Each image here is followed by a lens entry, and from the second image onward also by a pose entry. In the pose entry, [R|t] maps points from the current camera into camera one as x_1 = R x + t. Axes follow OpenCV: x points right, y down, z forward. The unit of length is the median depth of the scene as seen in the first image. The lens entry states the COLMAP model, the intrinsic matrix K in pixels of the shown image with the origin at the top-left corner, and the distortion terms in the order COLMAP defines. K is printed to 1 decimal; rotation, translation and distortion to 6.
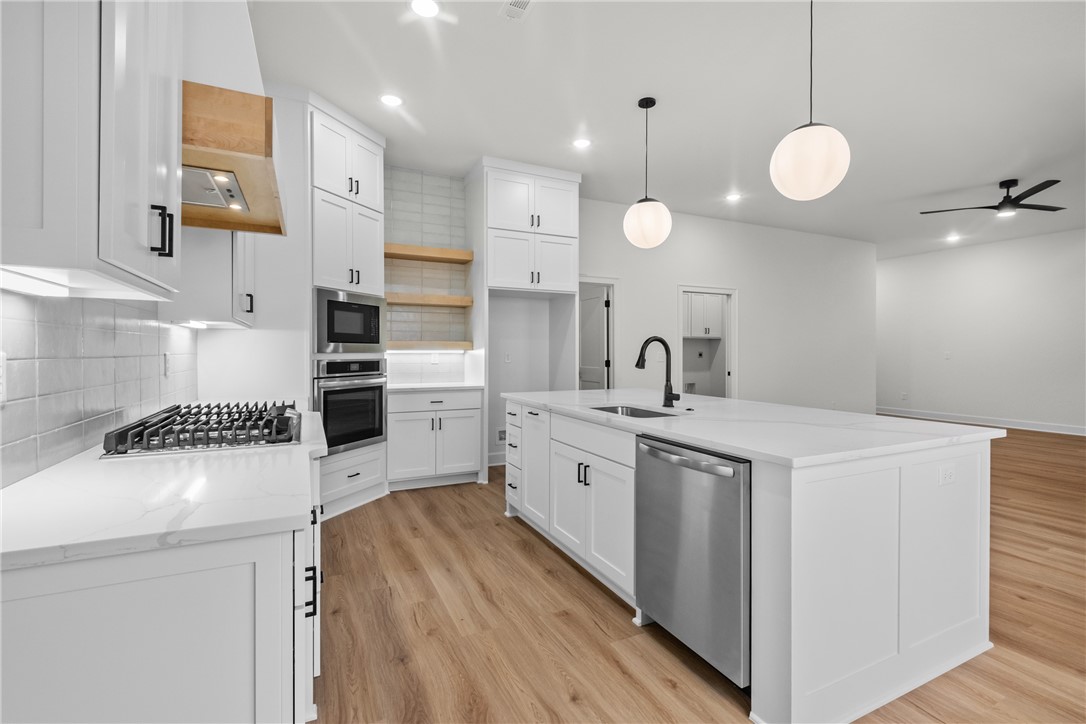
lens RADIAL K [[490.3, 0, 543.9], [0, 490.3, 355.8], [0, 0, 1]] dist [0.000191, 0.000103]
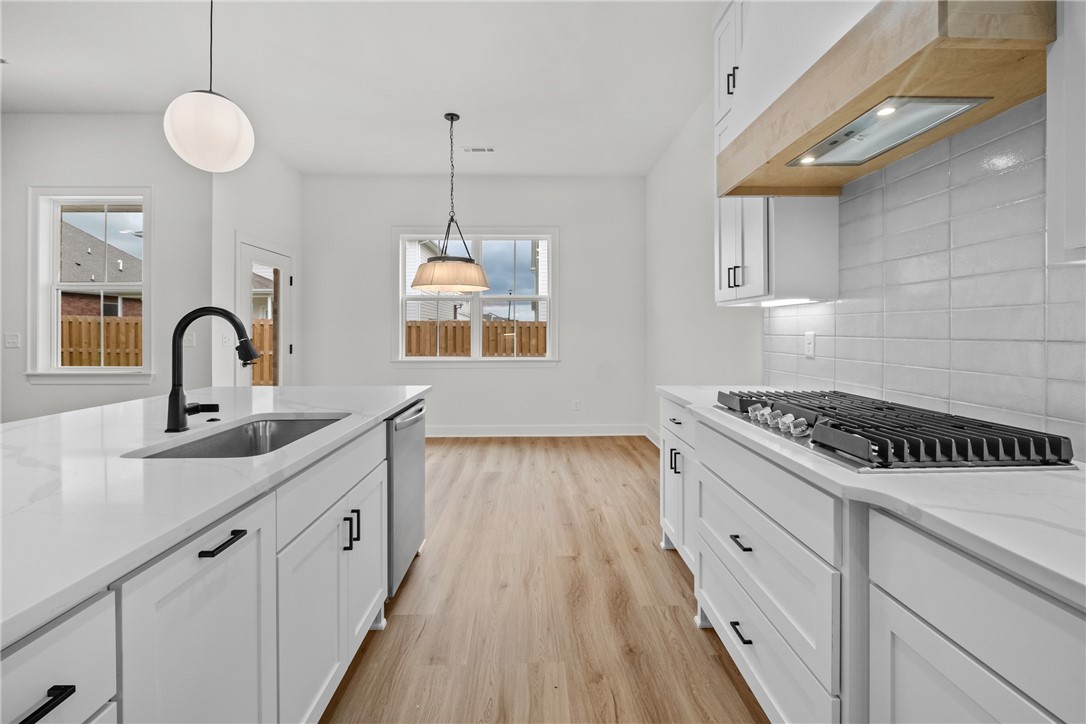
lens RADIAL K [[481.6, 0, 542.7], [0, 481.6, 330.5], [0, 0, 1]] dist [0.000556, 0.000057]
pose [[-0.909648, -0.002650, 0.415371, -0.375143], [0.002588, 0.999924, 0.012047, -0.017924], [-0.415371, 0.012034, -0.909573, 1.381755]]
